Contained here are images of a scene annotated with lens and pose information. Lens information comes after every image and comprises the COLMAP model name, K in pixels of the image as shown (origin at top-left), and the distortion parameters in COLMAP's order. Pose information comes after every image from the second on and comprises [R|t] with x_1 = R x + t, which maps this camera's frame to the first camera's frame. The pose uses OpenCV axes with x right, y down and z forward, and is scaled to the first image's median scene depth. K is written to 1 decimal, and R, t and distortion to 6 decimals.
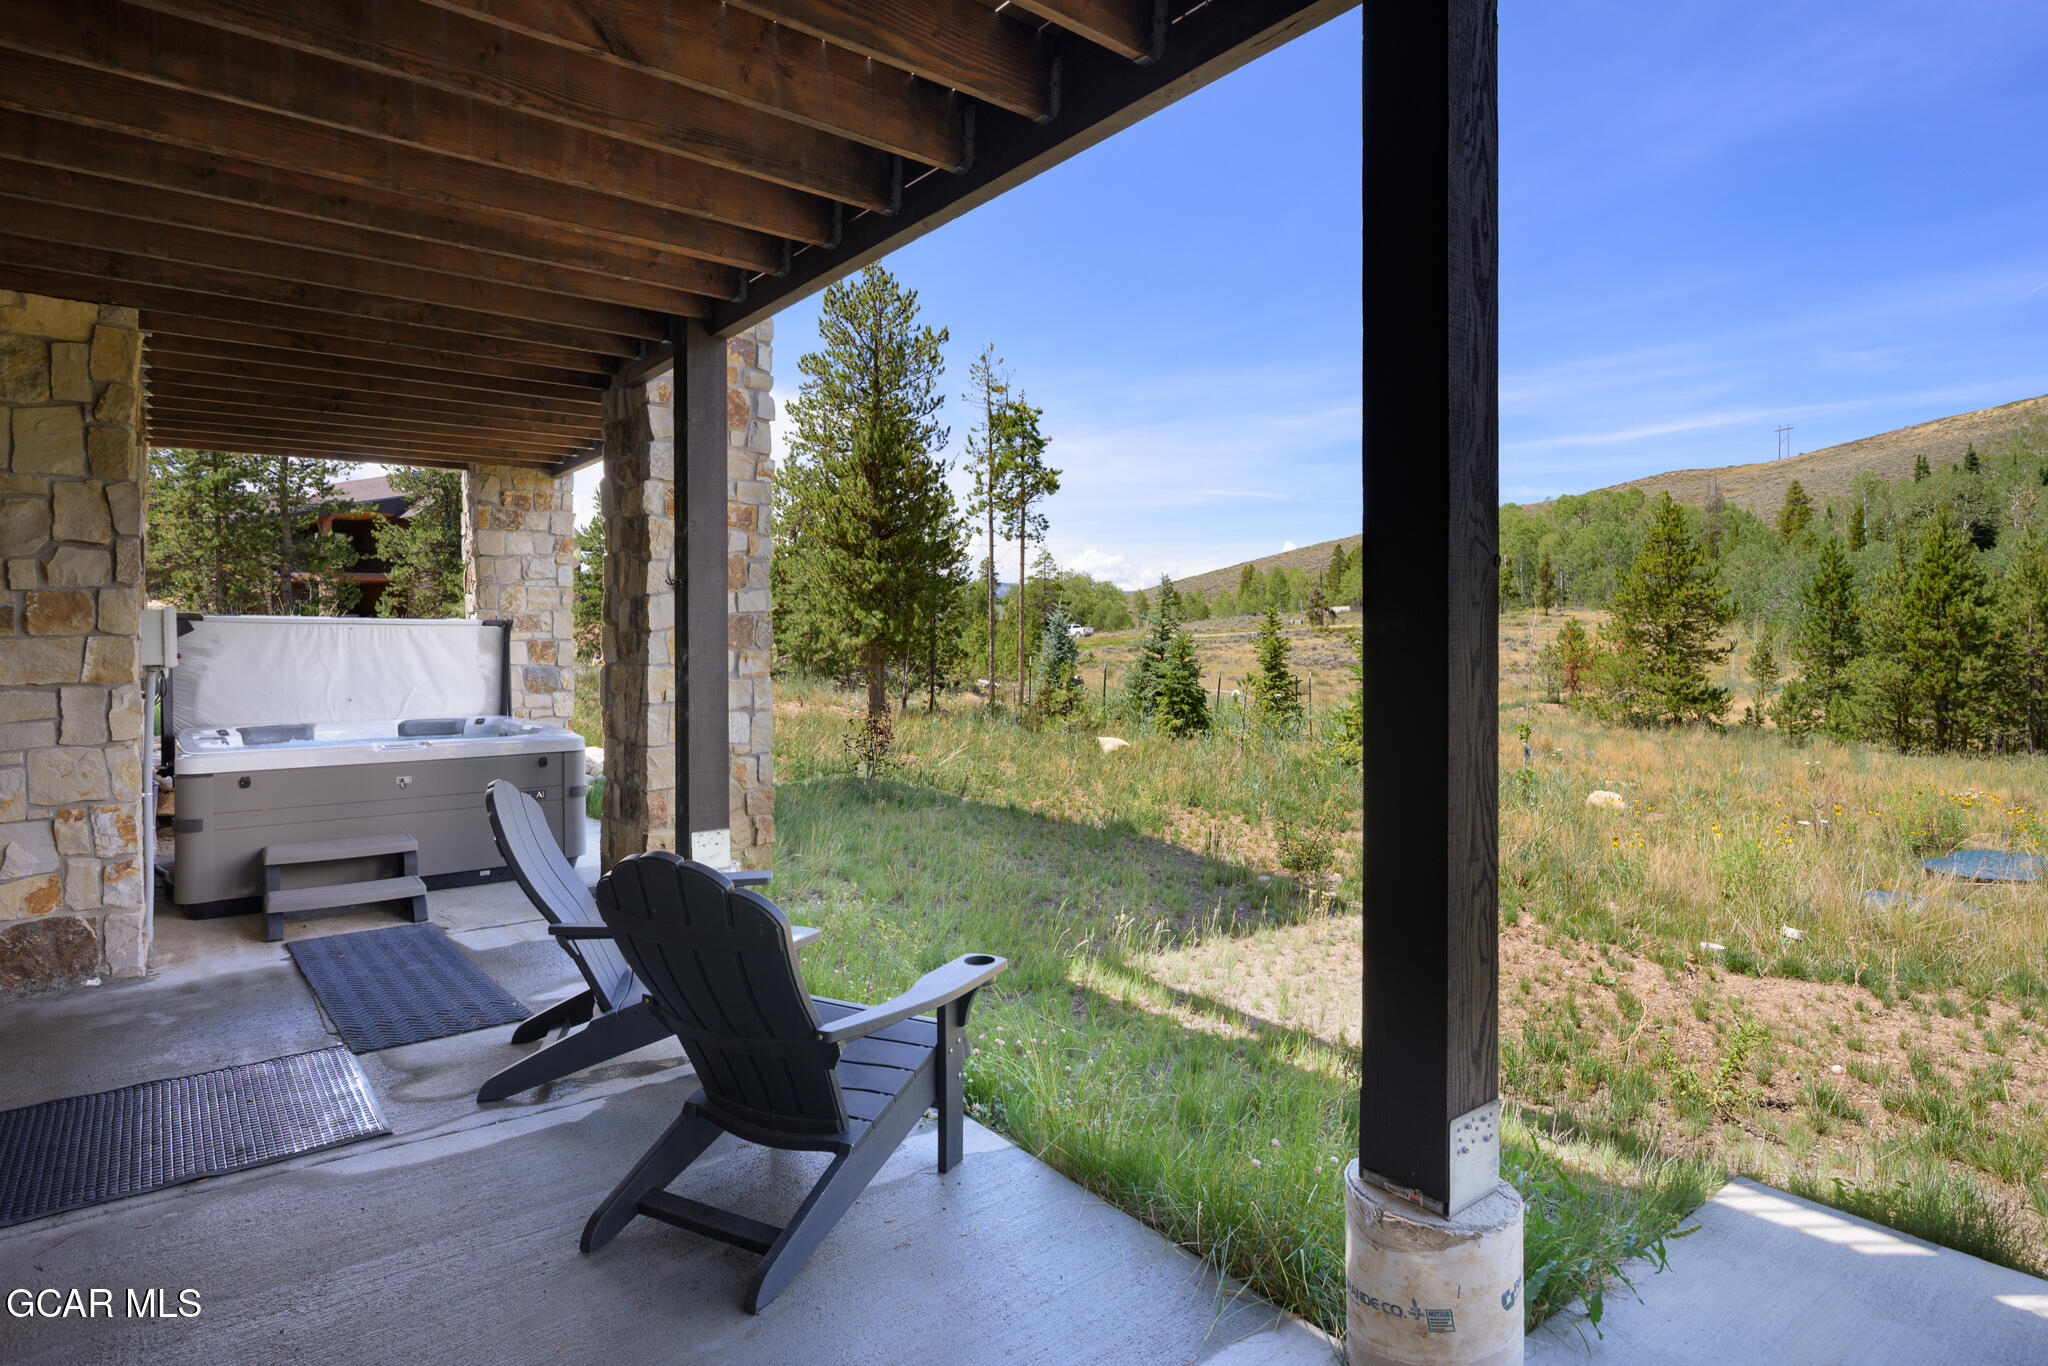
lens RADIAL K [[1093.4, 0, 1024.4], [0, 1093.4, 645.5], [0, 0, 1]] dist [0.000444, 0.000924]
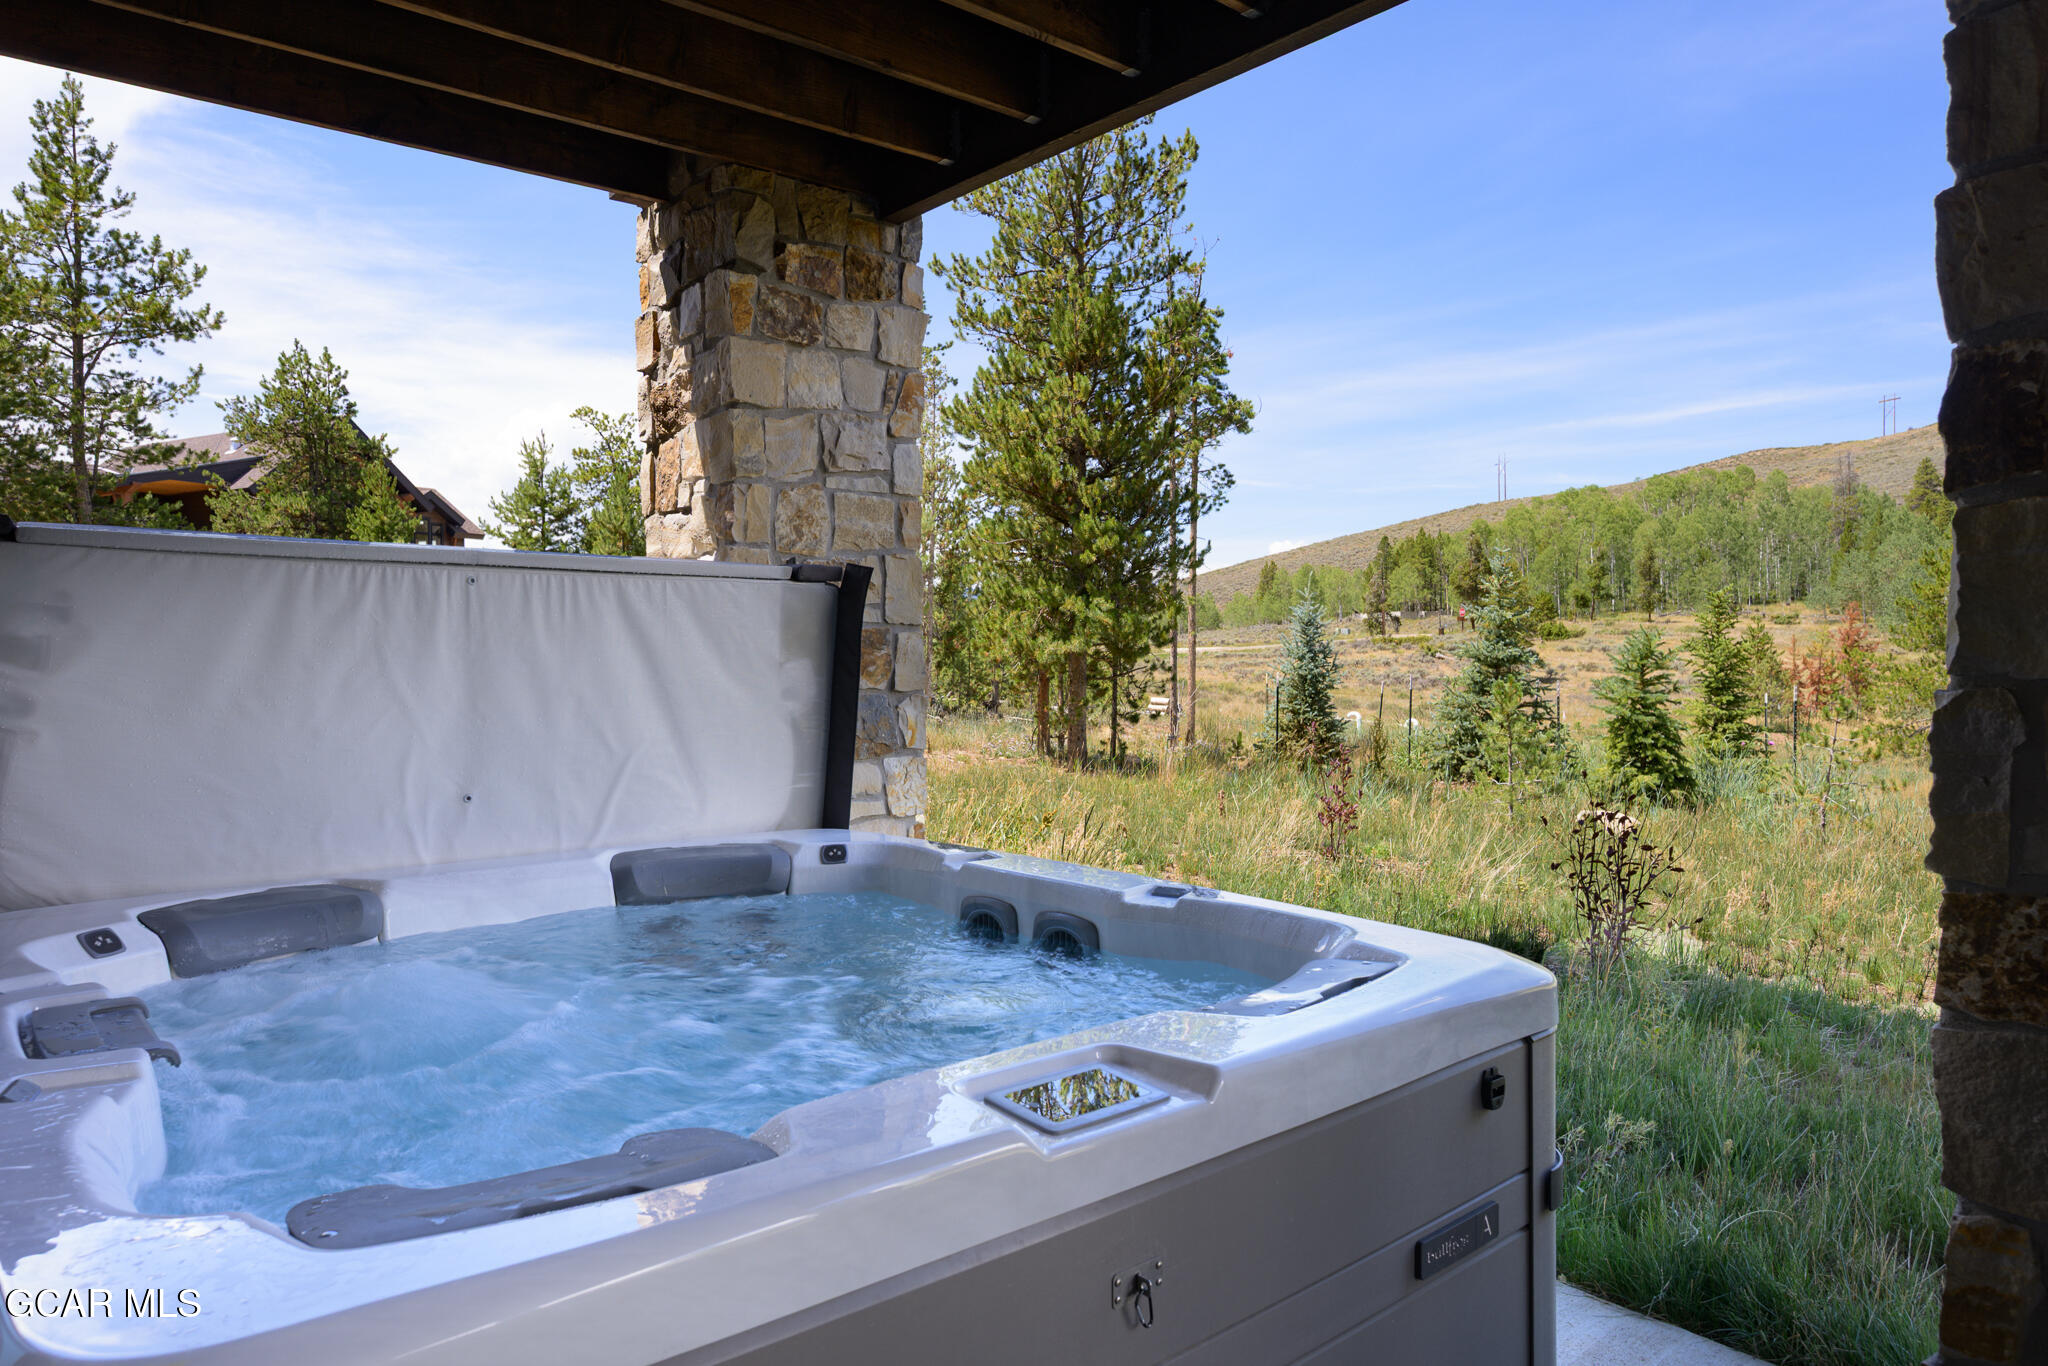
lens RADIAL K [[1317.8, 0, 1023.5], [0, 1317.8, 678.9], [0, 0, 1]] dist [0.002904, -0.001884]
pose [[0.999208, -0.005828, 0.039362, -0.150611], [0.005339, 0.999907, 0.012513, 0.003217], [-0.039432, -0.012293, 0.999147, 0.193446]]
